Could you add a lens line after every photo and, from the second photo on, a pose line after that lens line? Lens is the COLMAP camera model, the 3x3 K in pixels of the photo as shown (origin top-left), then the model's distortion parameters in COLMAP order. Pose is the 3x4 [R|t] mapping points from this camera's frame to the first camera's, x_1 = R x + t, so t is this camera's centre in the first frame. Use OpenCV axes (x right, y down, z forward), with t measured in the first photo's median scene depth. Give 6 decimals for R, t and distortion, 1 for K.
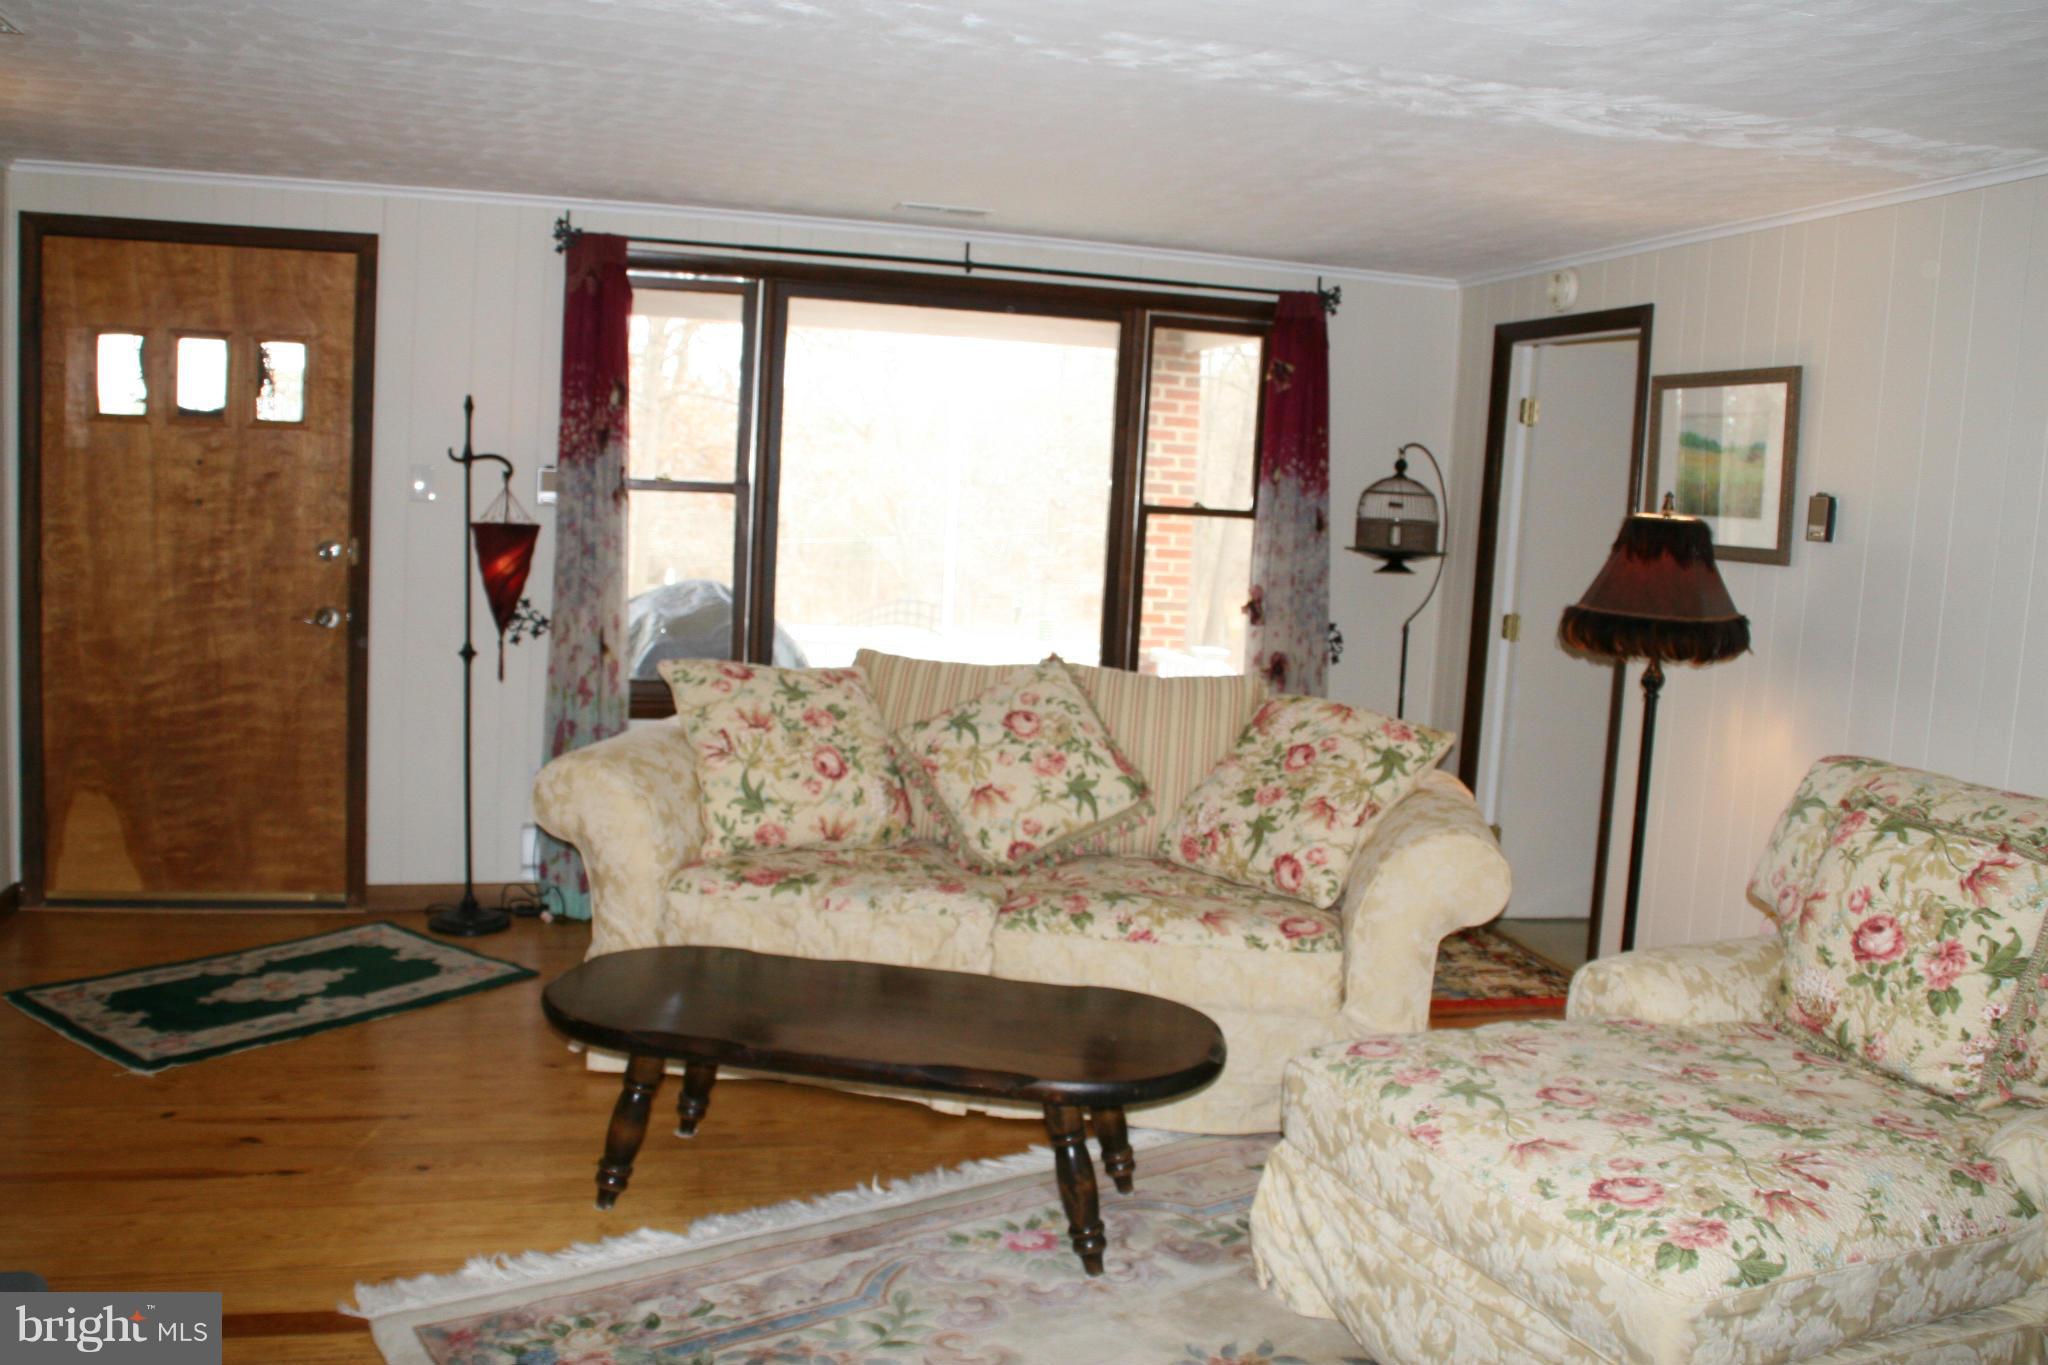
lens RADIAL K [[1720.6, 0, 977.4], [0, 1720.6, 682.3], [0, 0, 1]] dist [-0.179559, 0.123728]
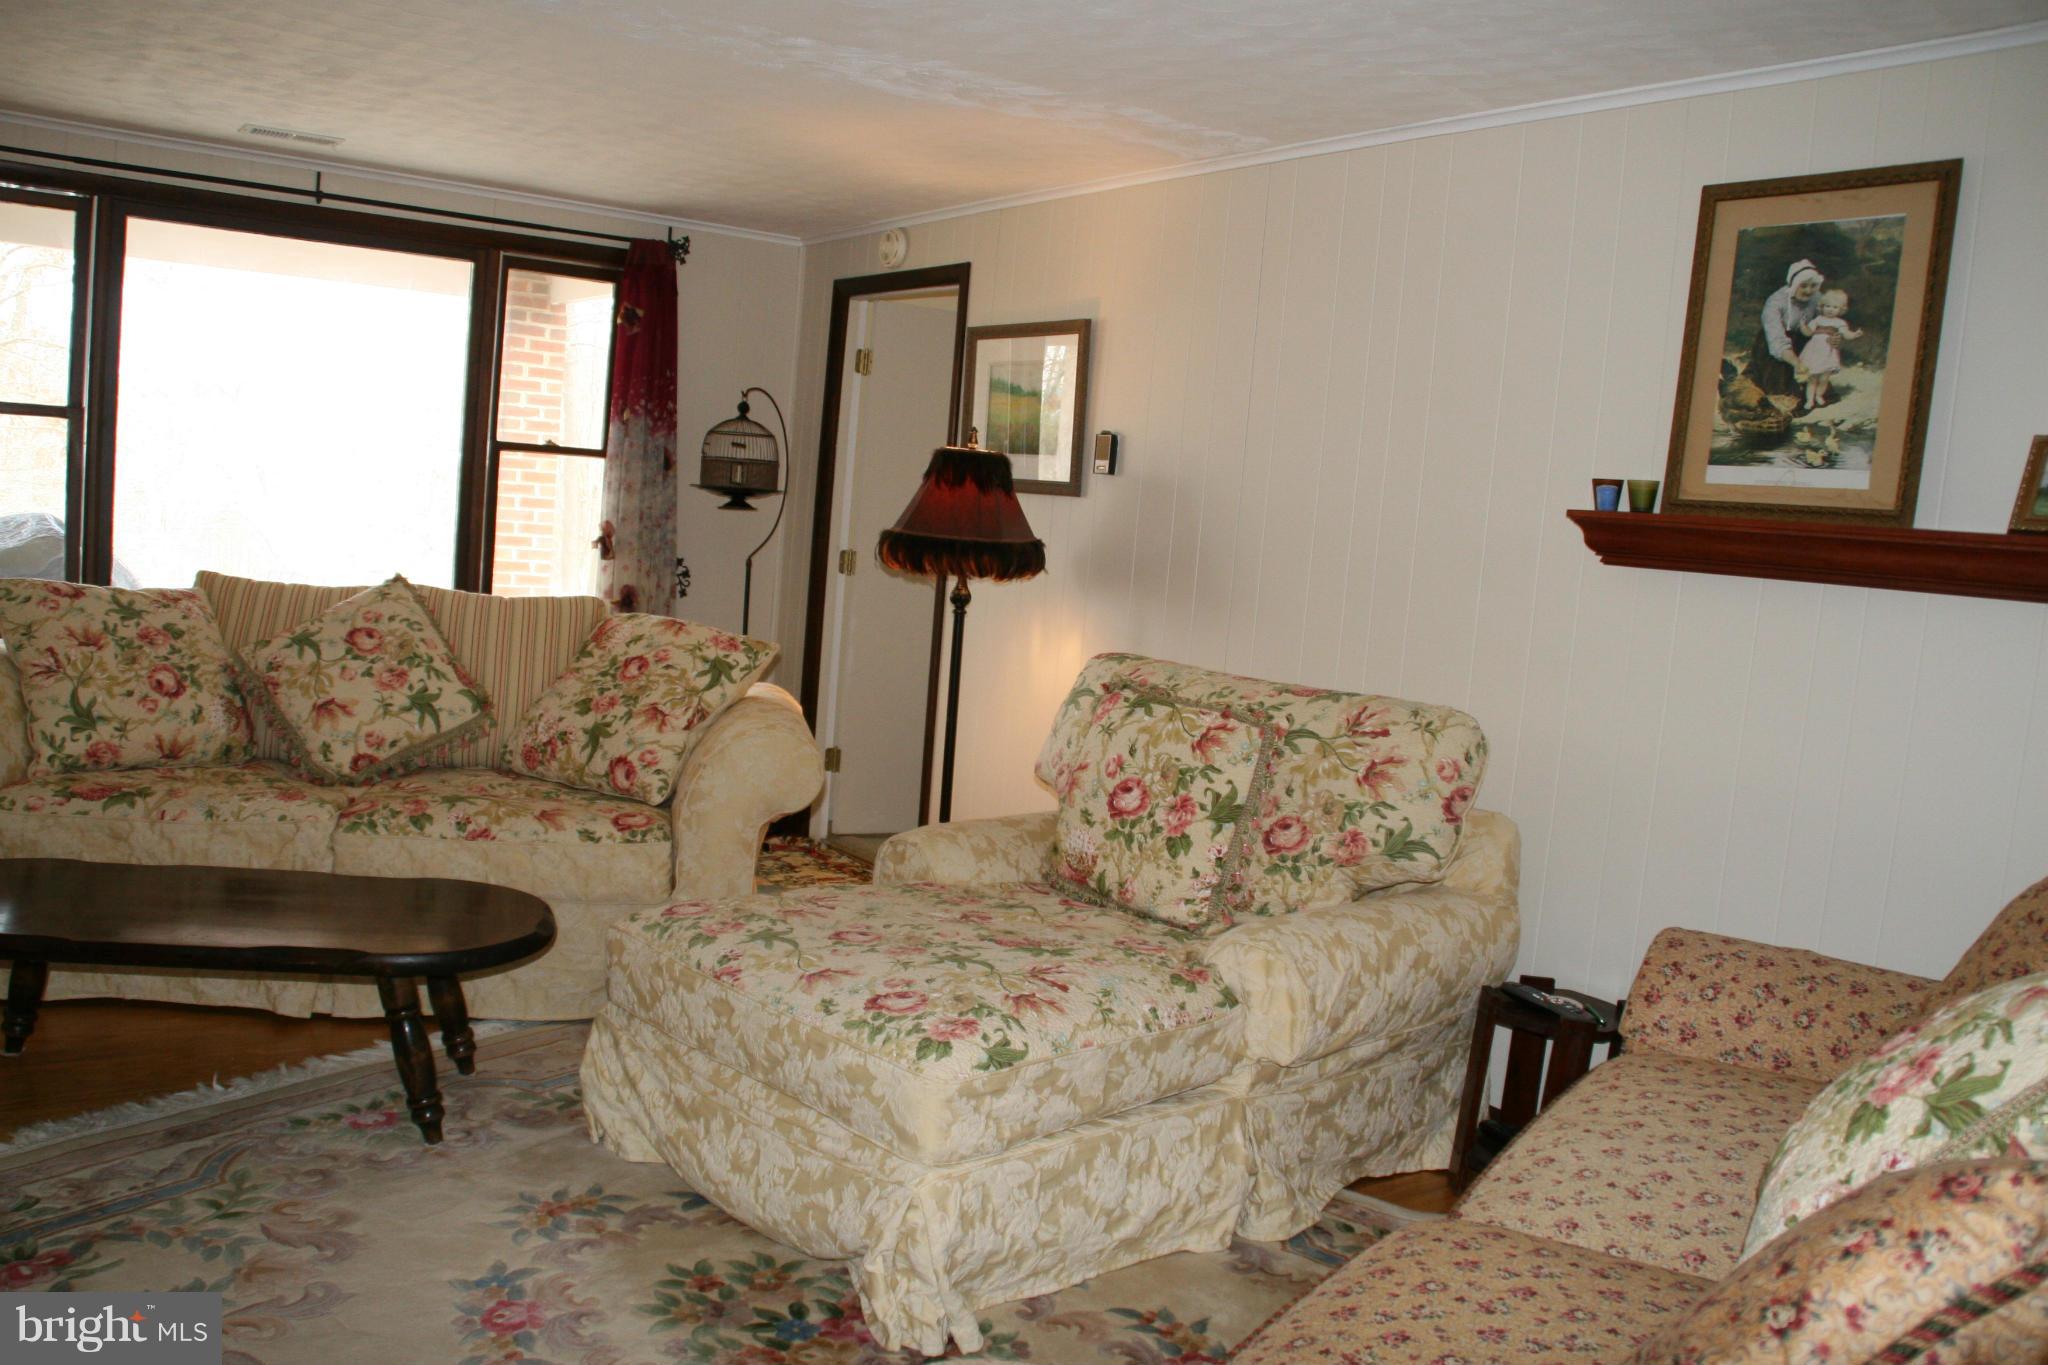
lens RADIAL K [[1708.1, 0, 1008.9], [0, 1708.1, 682.5], [0, 0, 1]] dist [-0.179547, 0.123219]
pose [[0.931611, -0.013305, 0.363214, 0.024586], [0.008222, 0.999845, 0.015536, 0.039937], [-0.363365, -0.011487, 0.931576, -0.064402]]
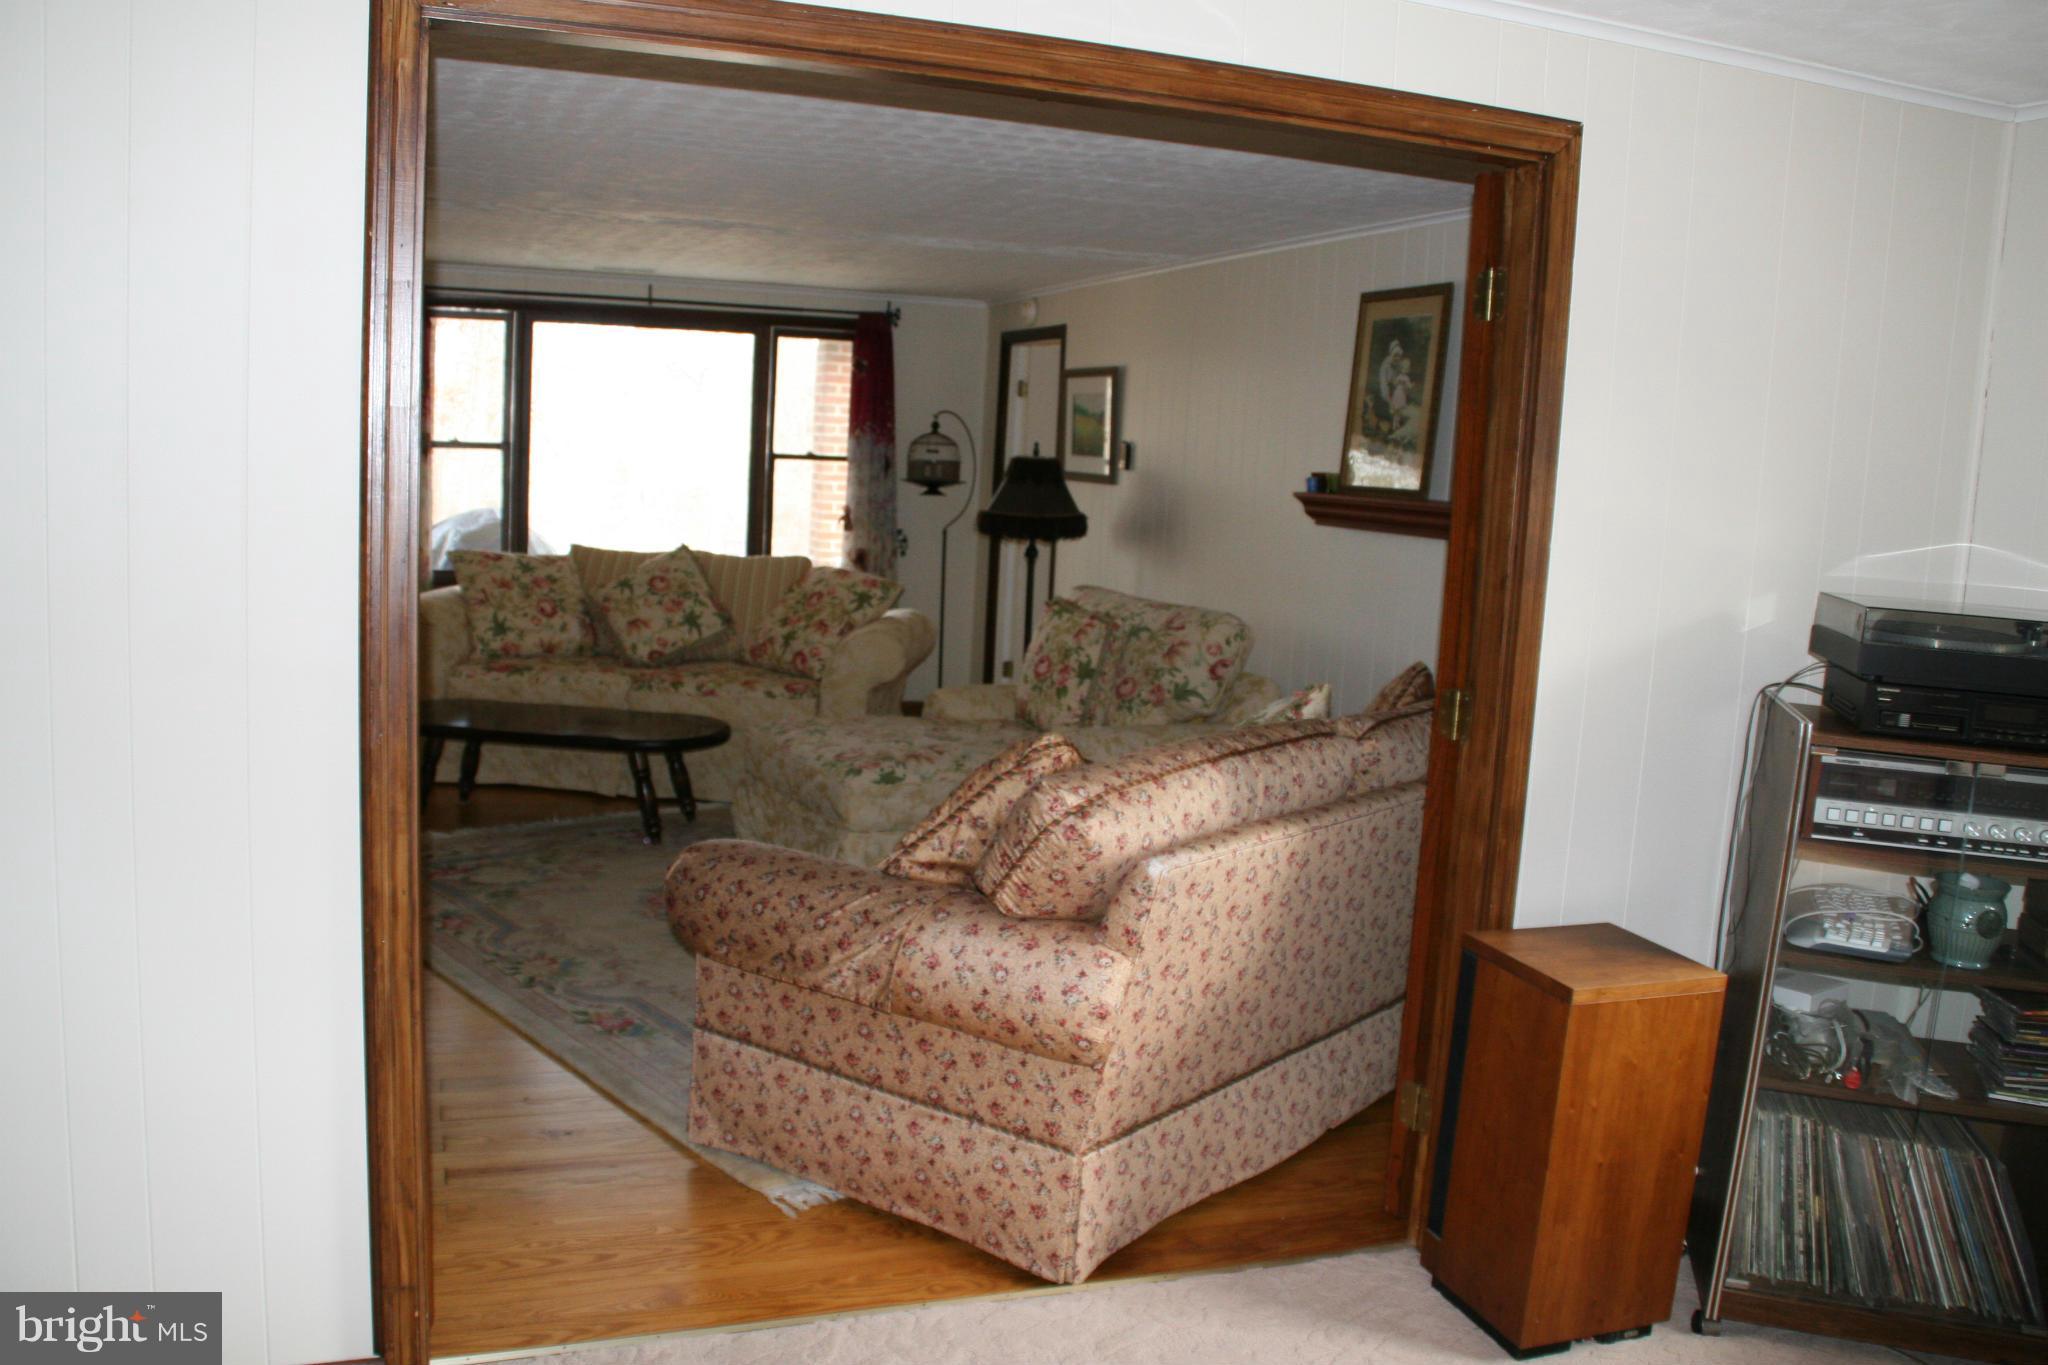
lens RADIAL K [[1697.9, 0, 971.6], [0, 1697.9, 678.8], [0, 0, 1]] dist [-0.177711, 0.116912]
pose [[0.996243, -0.016005, 0.085112, 0.207151], [0.013310, 0.999395, 0.032140, 0.074766], [-0.085575, -0.030886, 0.995853, -0.757249]]
